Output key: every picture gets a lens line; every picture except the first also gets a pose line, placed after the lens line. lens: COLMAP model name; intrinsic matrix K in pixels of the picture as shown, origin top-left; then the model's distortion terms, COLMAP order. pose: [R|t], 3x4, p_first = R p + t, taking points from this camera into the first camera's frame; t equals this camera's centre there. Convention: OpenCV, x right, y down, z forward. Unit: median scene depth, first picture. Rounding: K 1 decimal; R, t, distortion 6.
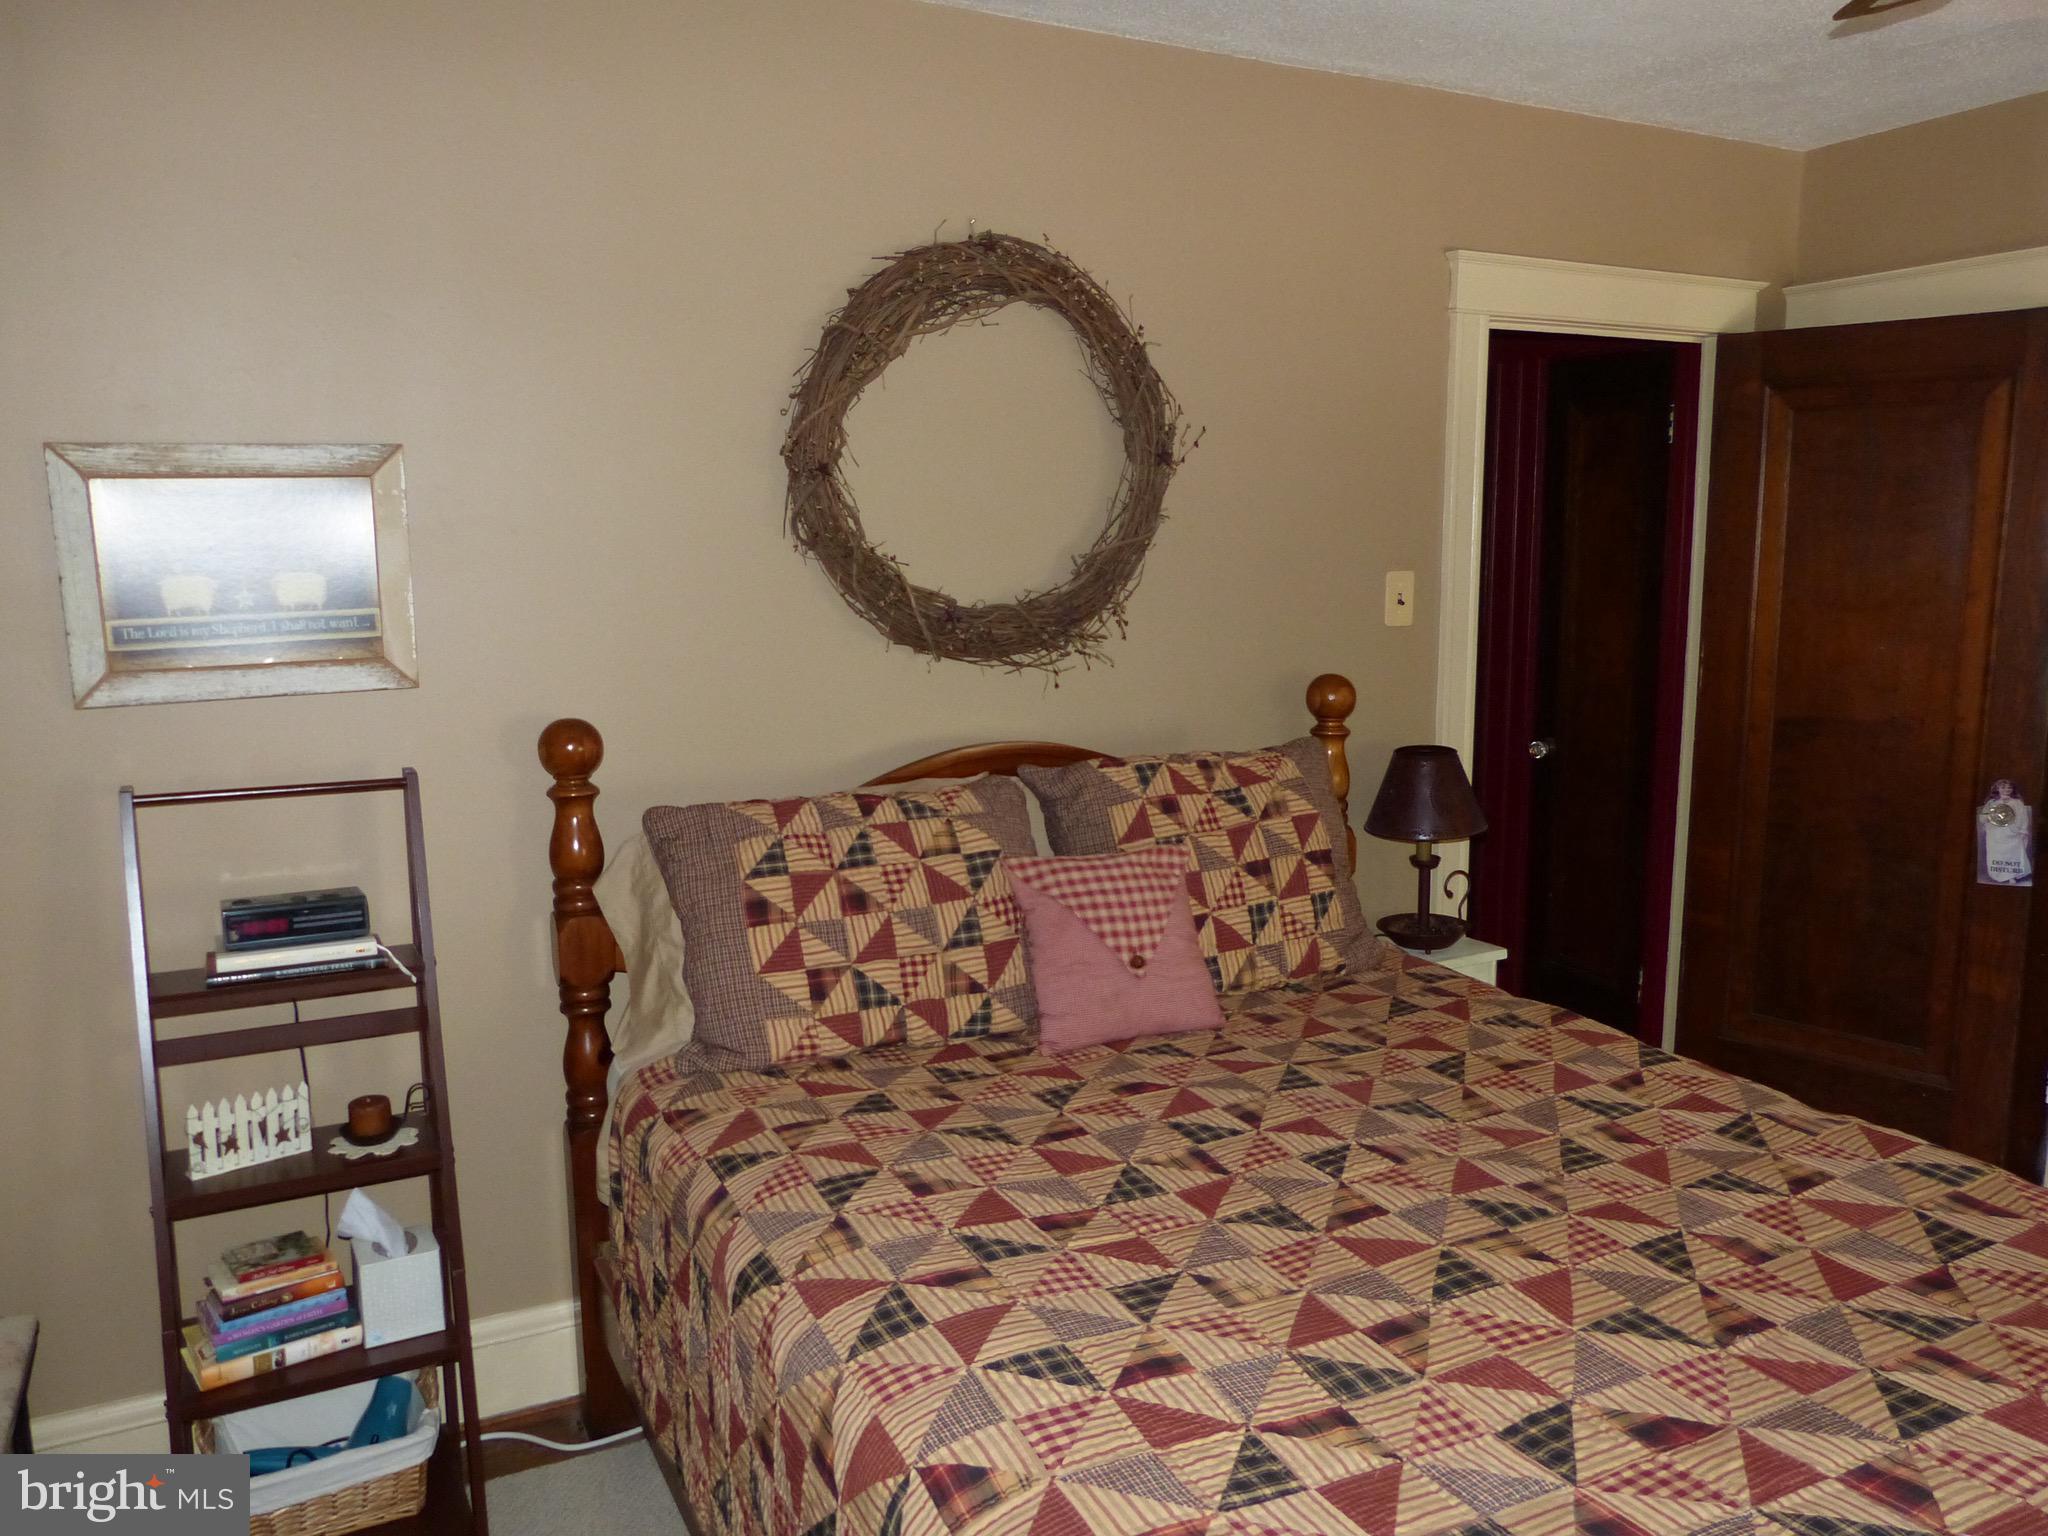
lens RADIAL K [[1530.5, 0, 1036.9], [0, 1530.5, 763.3], [0, 0, 1]] dist [-0.039664, 0.033676]
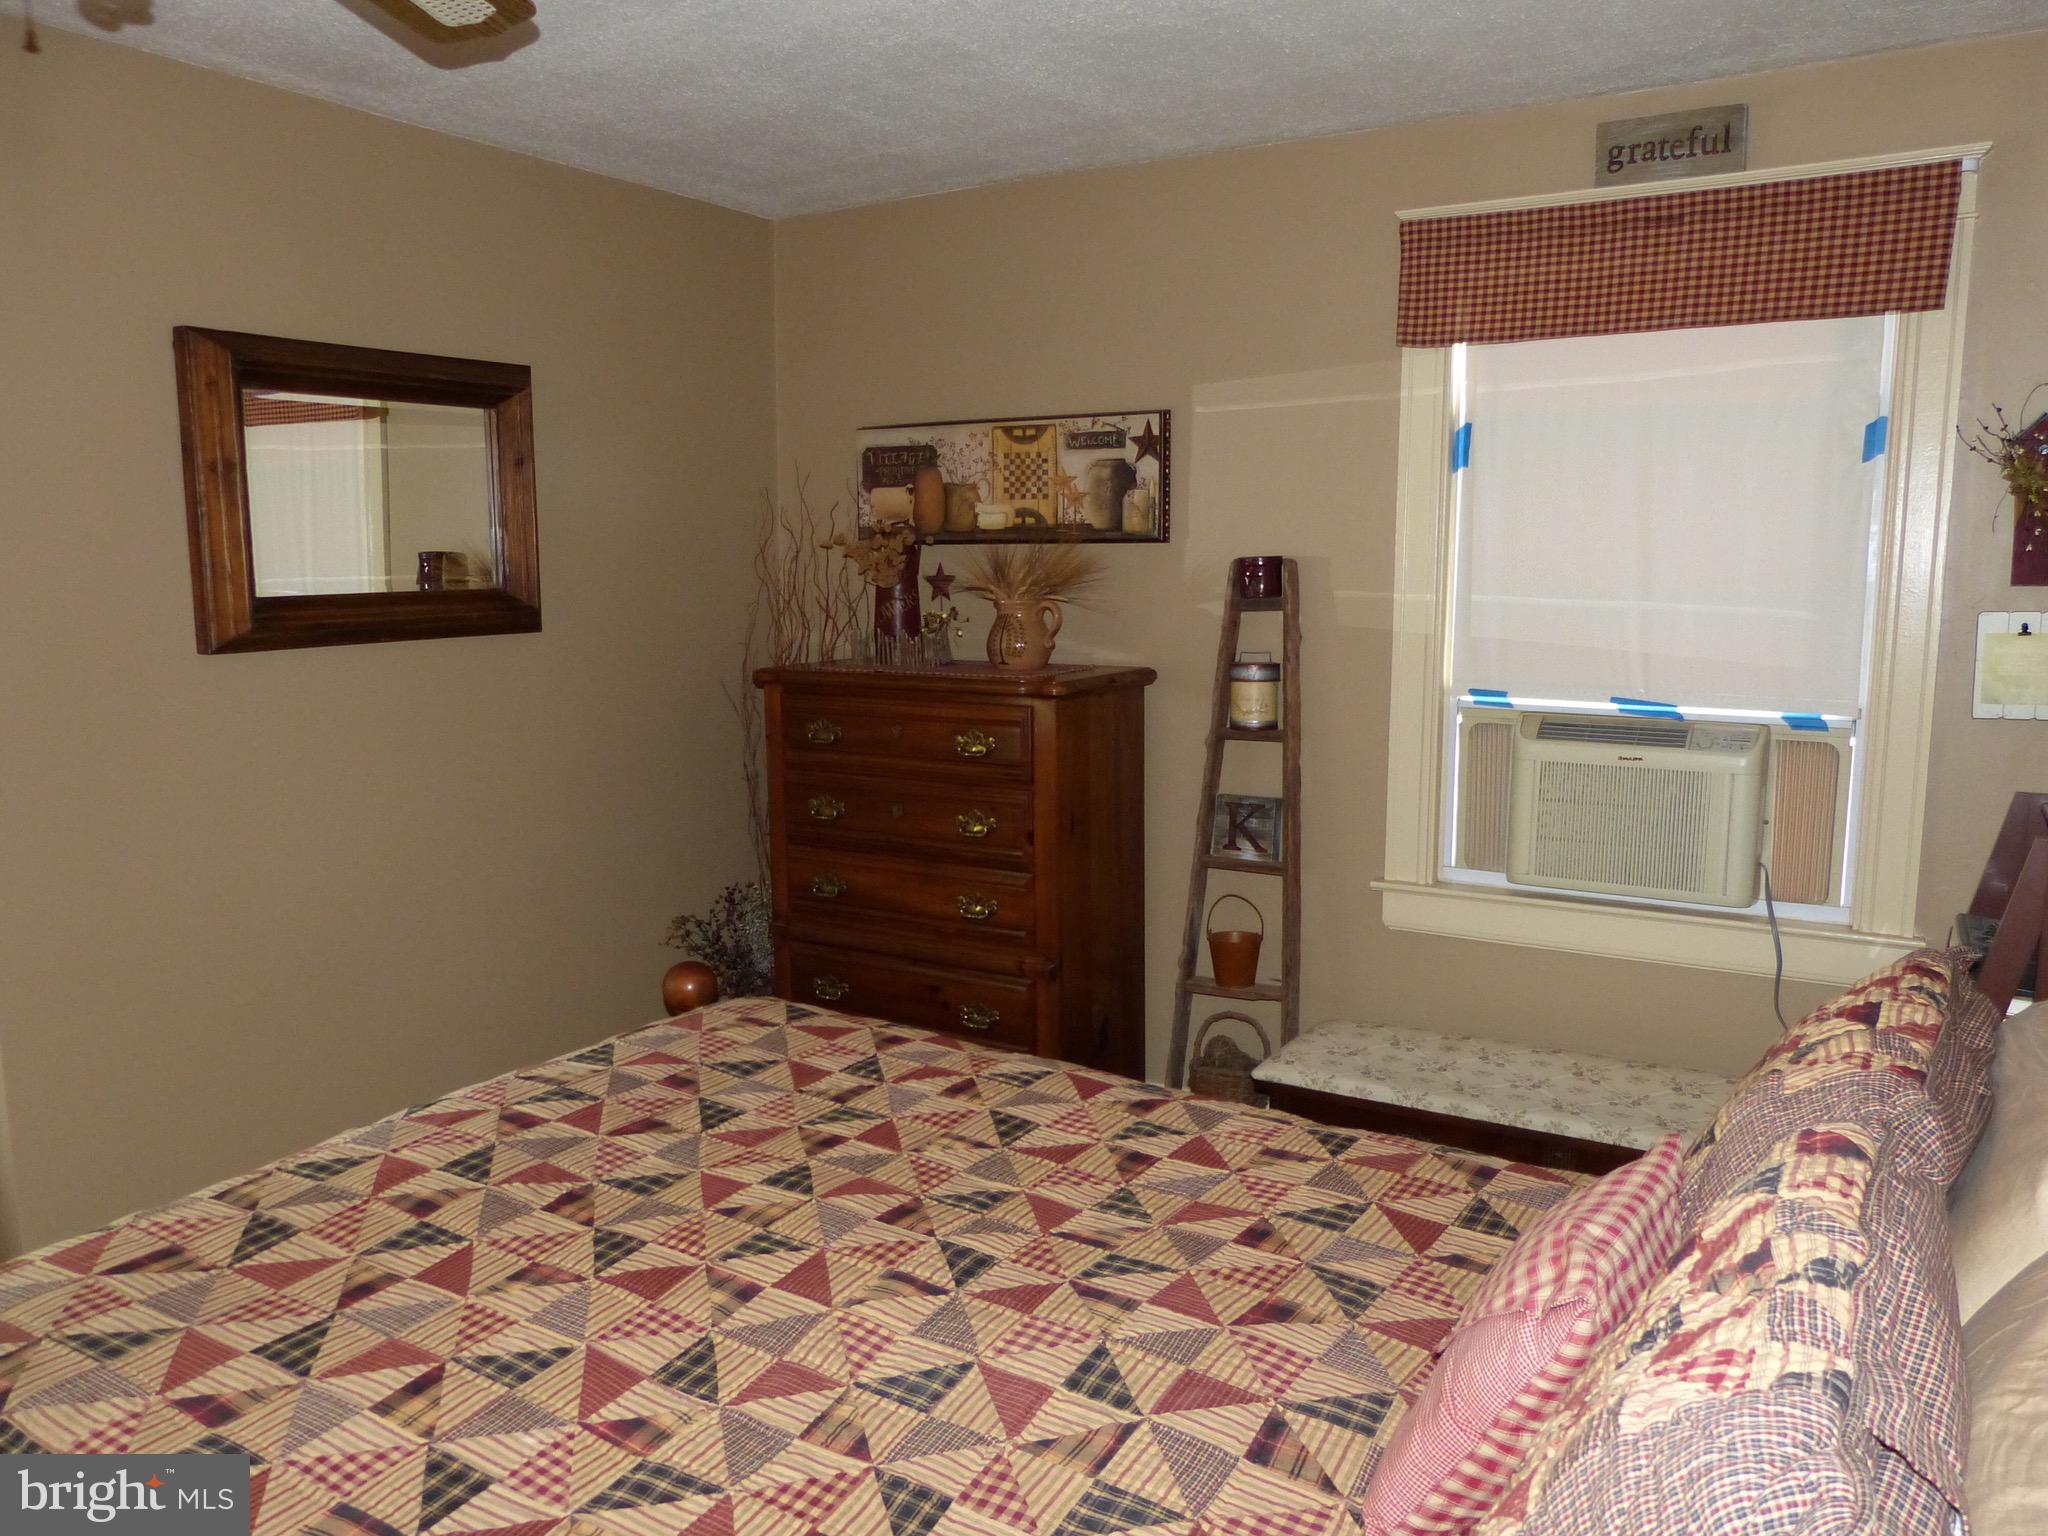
lens RADIAL K [[1530.5, 0, 1018.2], [0, 1530.5, 774.6], [0, 0, 1]] dist [-0.039664, 0.033676]
pose [[-0.859742, 0.083044, -0.503933, 0.489032], [-0.070380, 0.958015, 0.277945, -0.218539], [0.505857, 0.274428, -0.817801, 1.378785]]
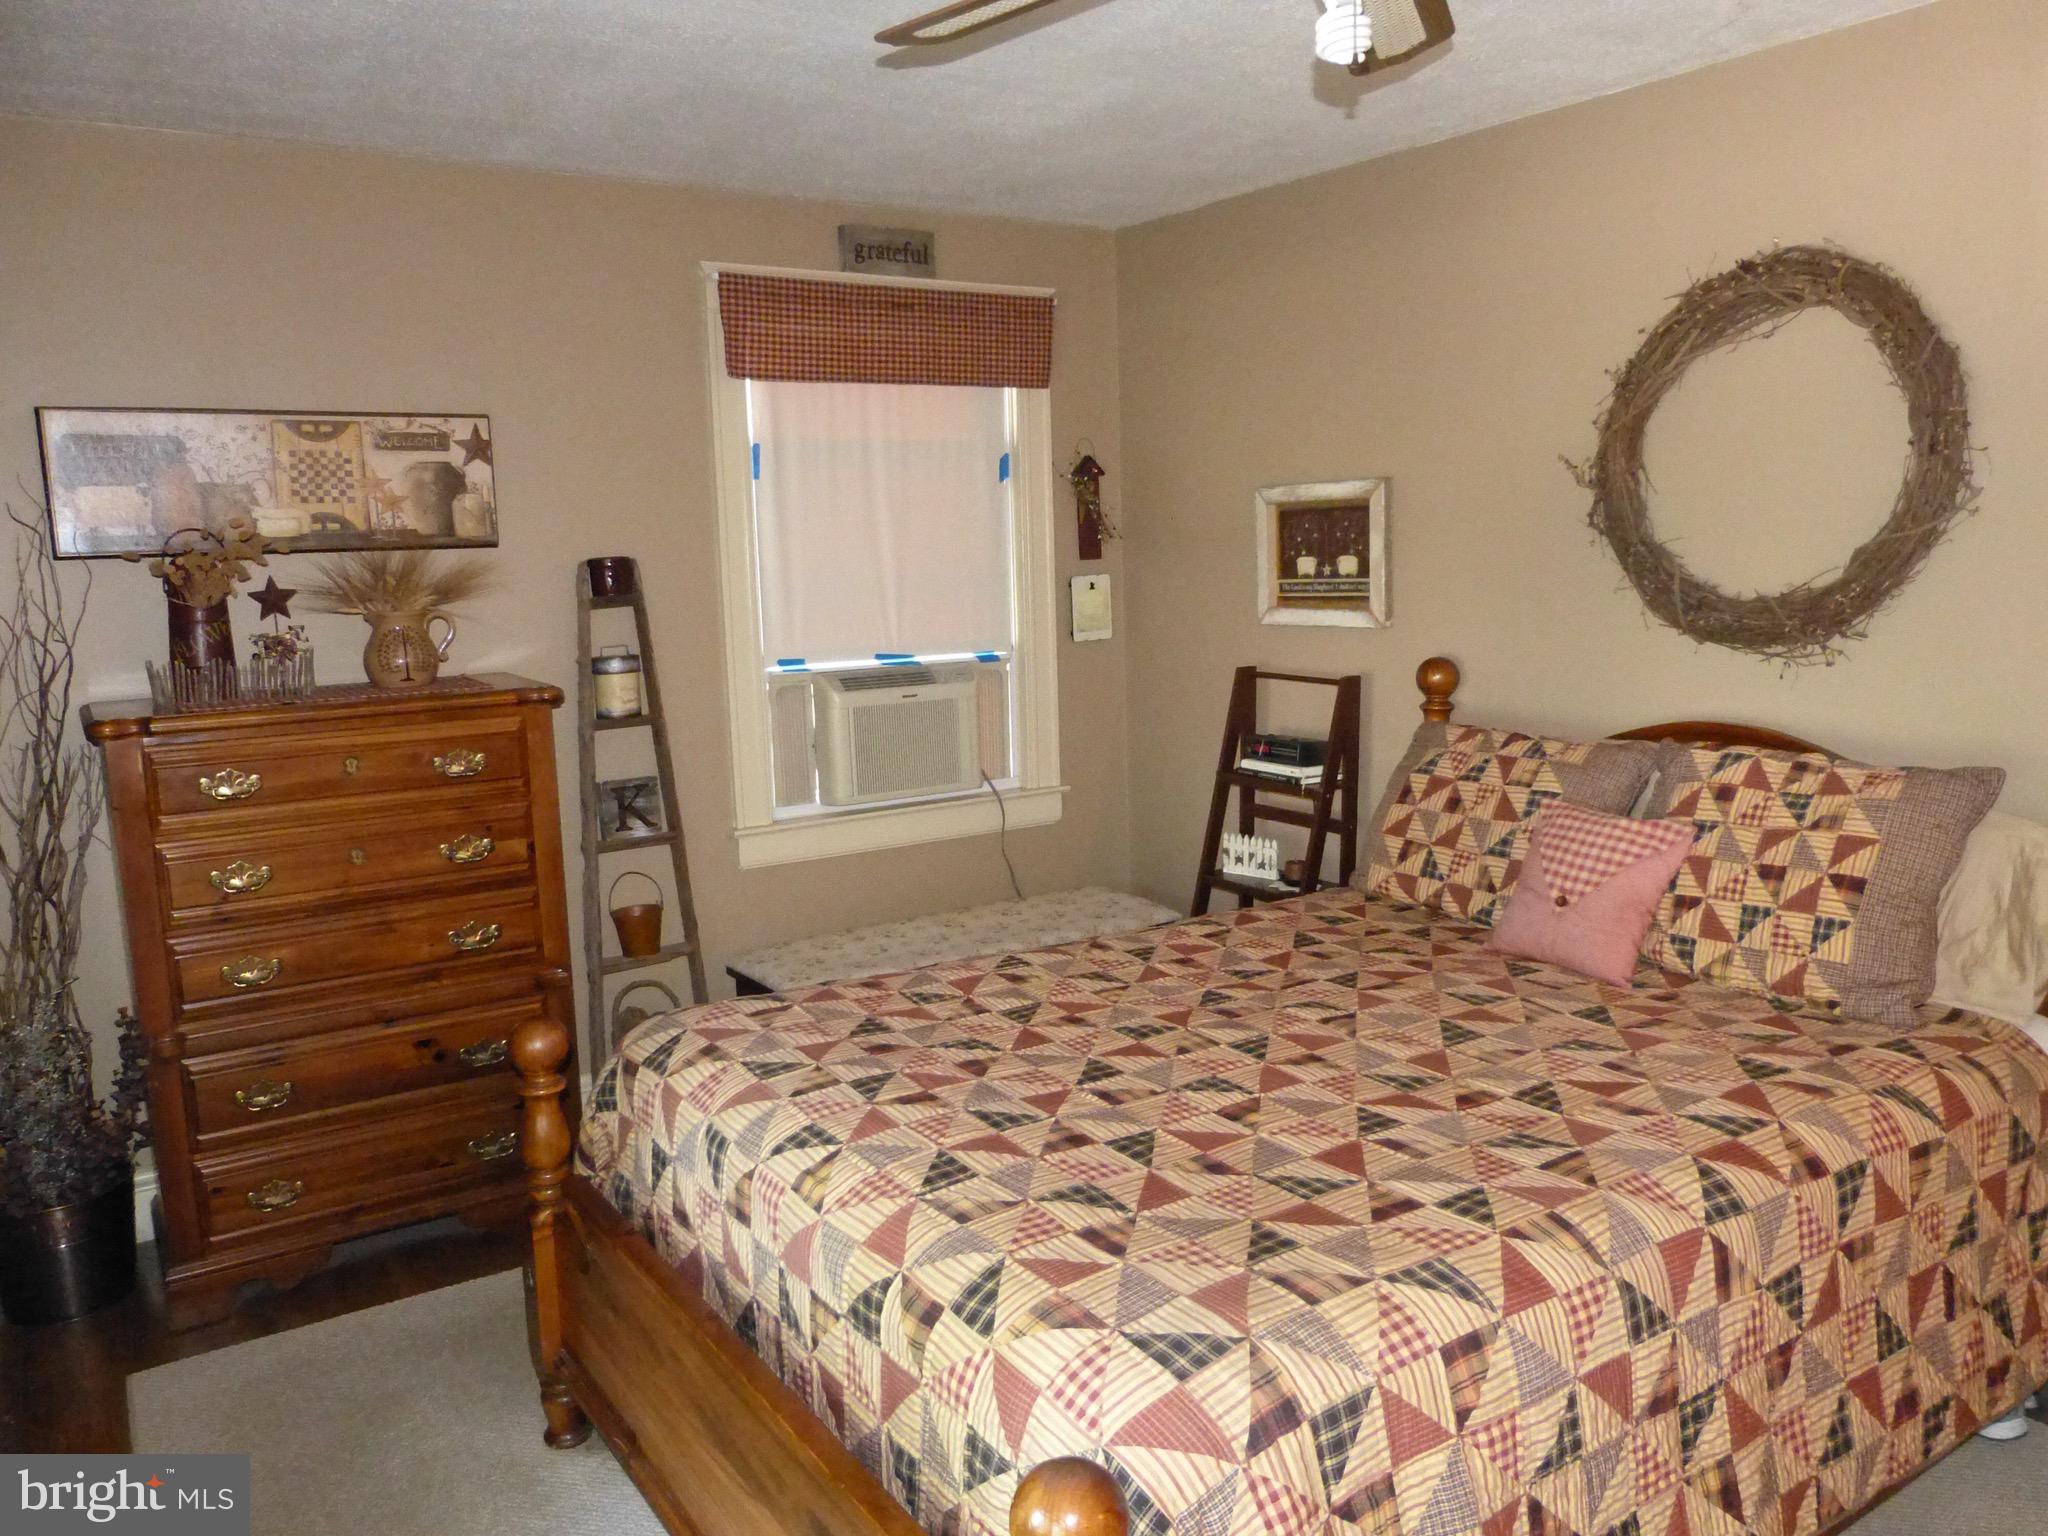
lens RADIAL K [[1530.5, 0, 1041.2], [0, 1530.5, 787.6], [0, 0, 1]] dist [-0.039664, 0.033676]
pose [[0.109250, 0.161569, -0.980796, 1.199519], [-0.127893, 0.980785, 0.147321, -0.079012], [0.985752, 0.109342, 0.127814, 0.470769]]
